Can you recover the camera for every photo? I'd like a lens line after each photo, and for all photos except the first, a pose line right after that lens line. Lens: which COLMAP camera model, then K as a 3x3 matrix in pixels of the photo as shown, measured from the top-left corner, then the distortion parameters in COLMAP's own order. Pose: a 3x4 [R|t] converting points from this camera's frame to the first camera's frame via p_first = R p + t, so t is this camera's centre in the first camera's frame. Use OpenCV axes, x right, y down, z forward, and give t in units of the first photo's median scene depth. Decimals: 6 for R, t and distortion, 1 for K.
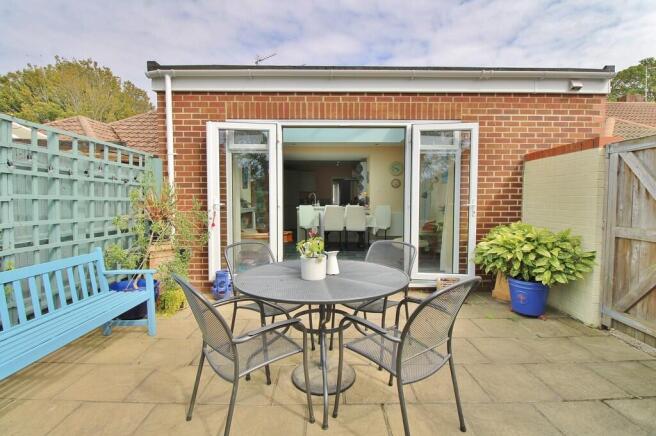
lens RADIAL K [[305.8, 0, 328.9], [0, 305.8, 216.0], [0, 0, 1]] dist [0.000846, -0.013507]
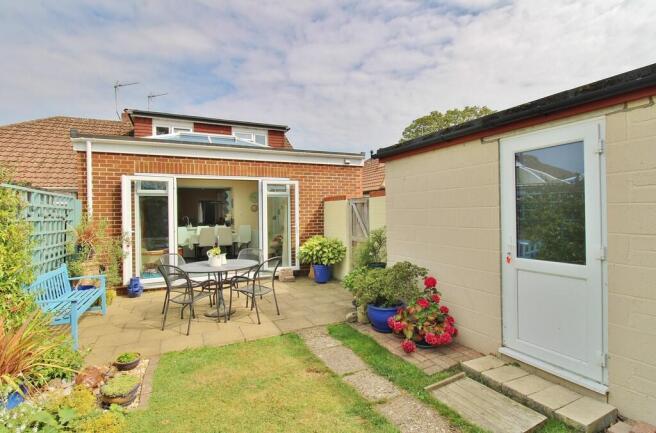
lens RADIAL K [[325.1, 0, 328.3], [0, 325.1, 215.5], [0, 0, 1]] dist [-0.000380, -0.000287]
pose [[0.907982, -0.016413, 0.418687, -0.152677], [0.034306, 0.998790, -0.035243, -0.026651], [-0.417602, 0.046363, 0.907447, -0.784785]]
